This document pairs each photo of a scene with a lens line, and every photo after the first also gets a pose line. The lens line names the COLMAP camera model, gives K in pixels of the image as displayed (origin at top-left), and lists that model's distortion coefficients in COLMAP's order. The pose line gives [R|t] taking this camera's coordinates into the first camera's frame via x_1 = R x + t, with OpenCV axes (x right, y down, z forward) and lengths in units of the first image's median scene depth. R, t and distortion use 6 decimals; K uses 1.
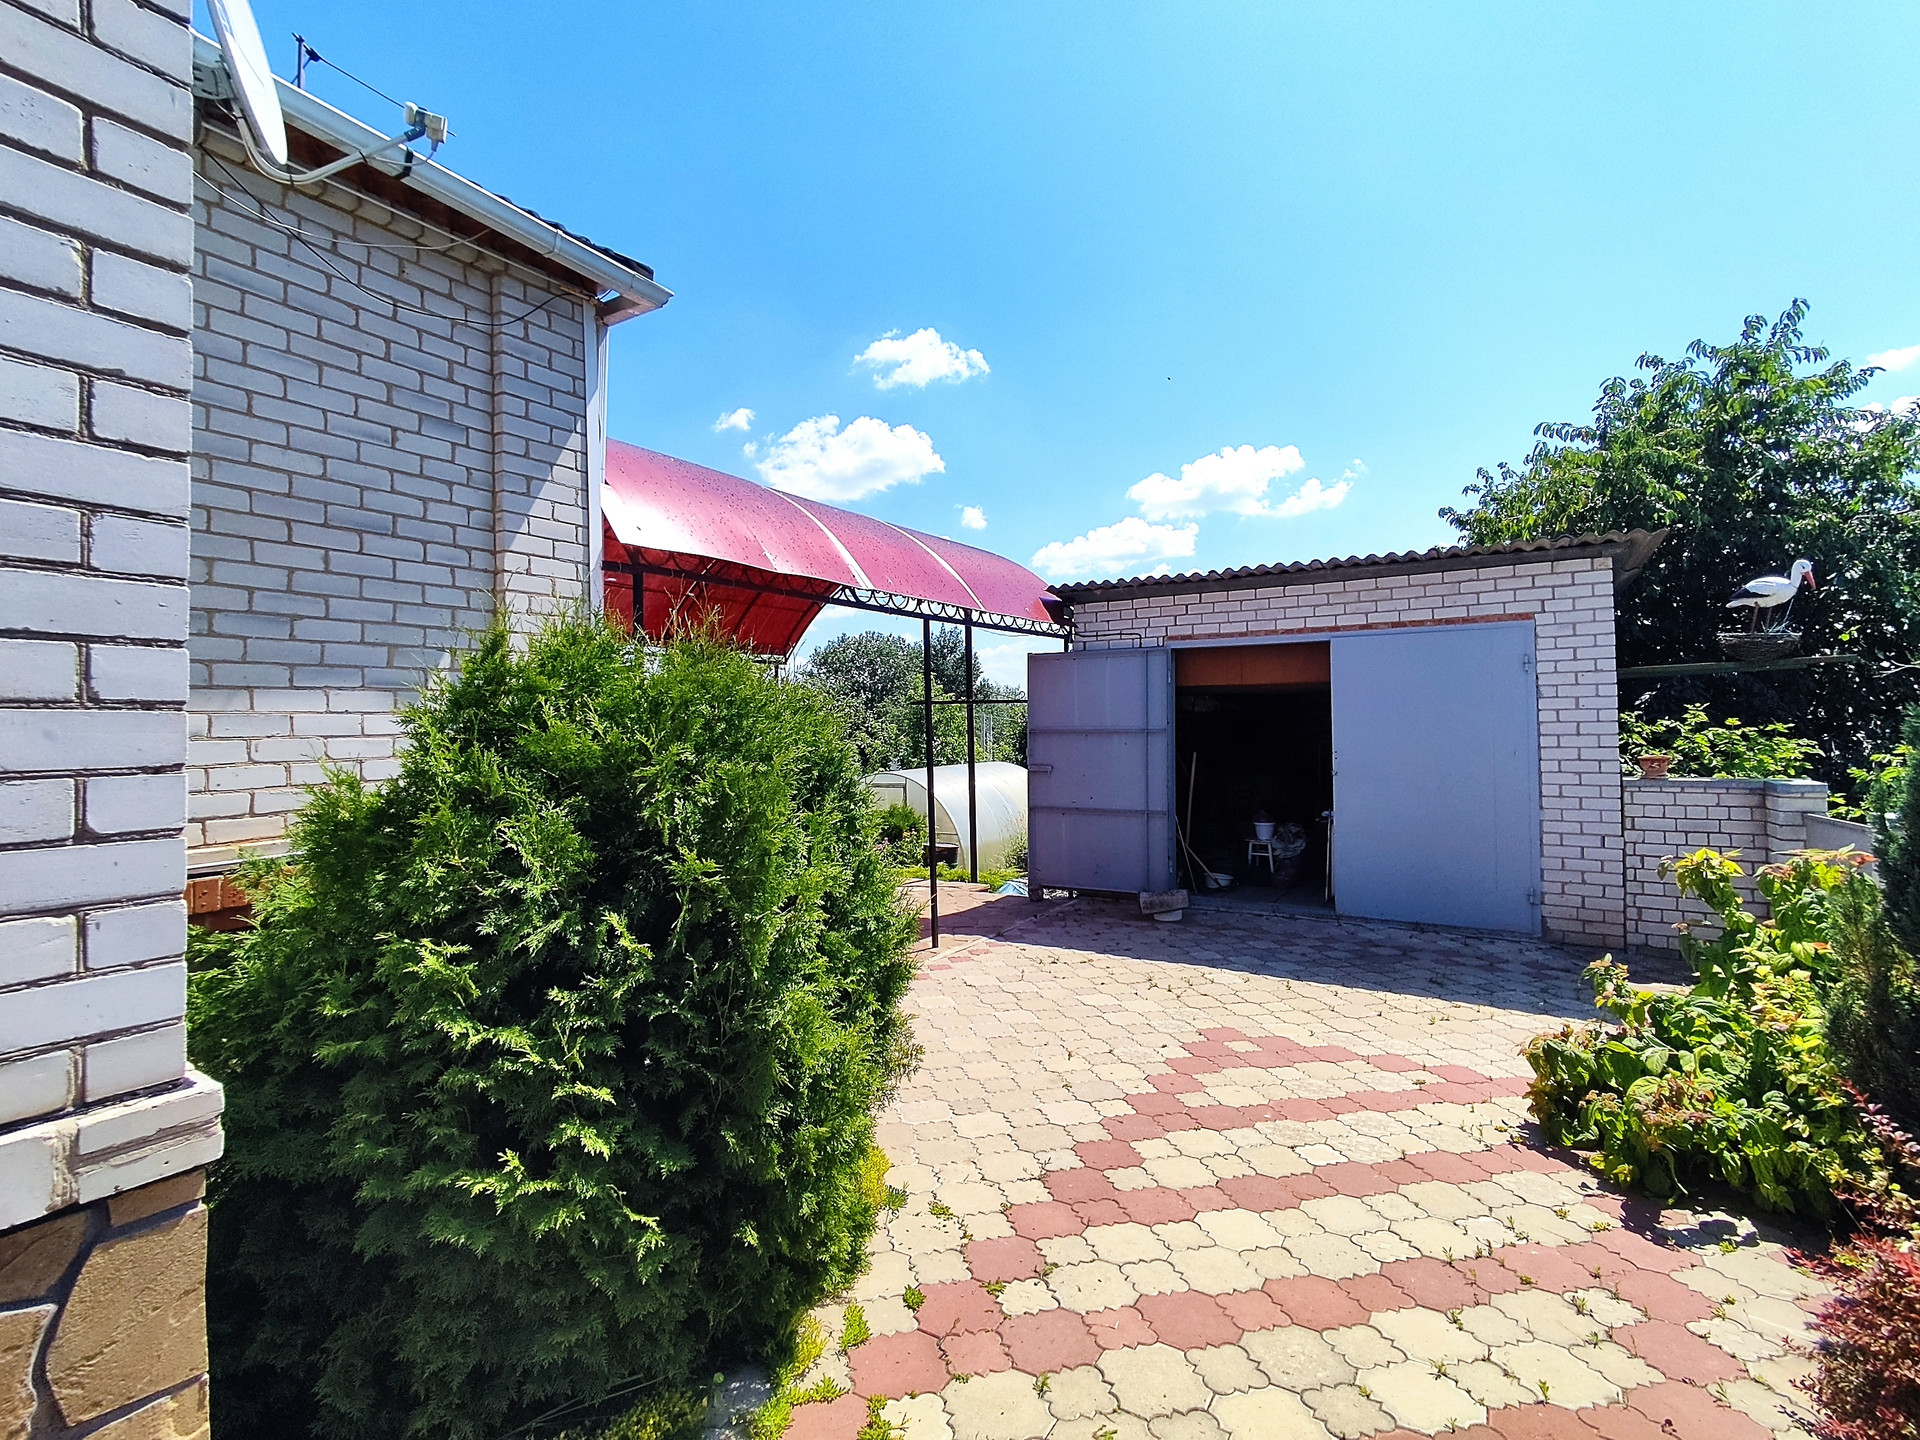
lens RADIAL K [[867.4, 0, 962.5], [0, 867.4, 724.8], [0, 0, 1]] dist [-0.000841, -0.000196]
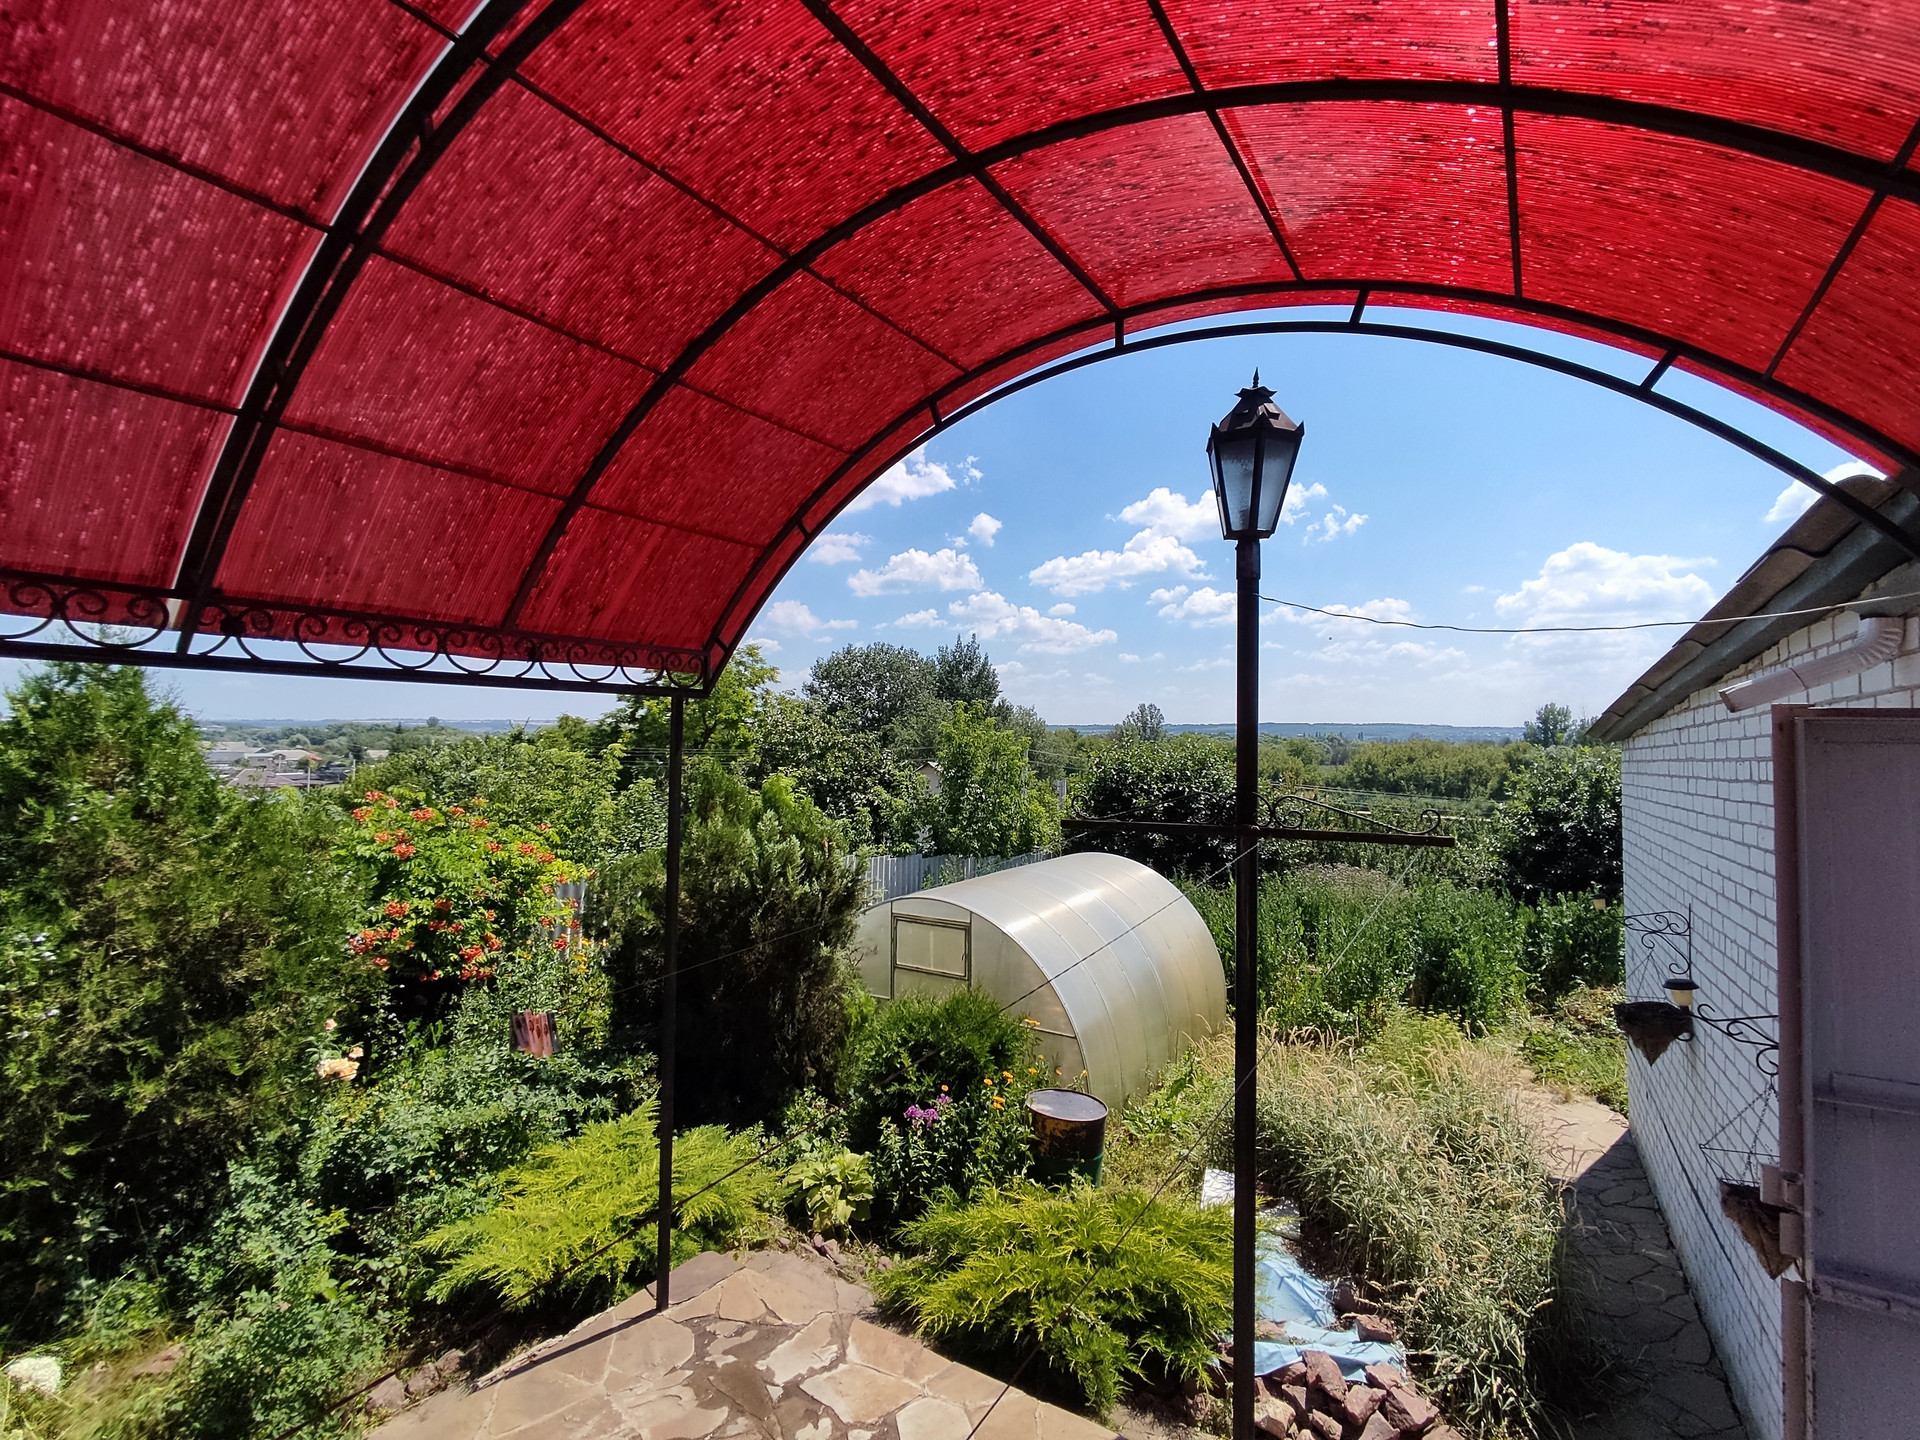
lens RADIAL K [[867.4, 0, 959.3], [0, 867.4, 713.7], [0, 0, 1]] dist [-0.000841, -0.000196]
pose [[0.999491, 0.031415, -0.005580, -0.076479], [-0.031573, 0.999018, -0.031072, -0.043815], [0.004598, 0.031233, 0.999502, 0.498938]]
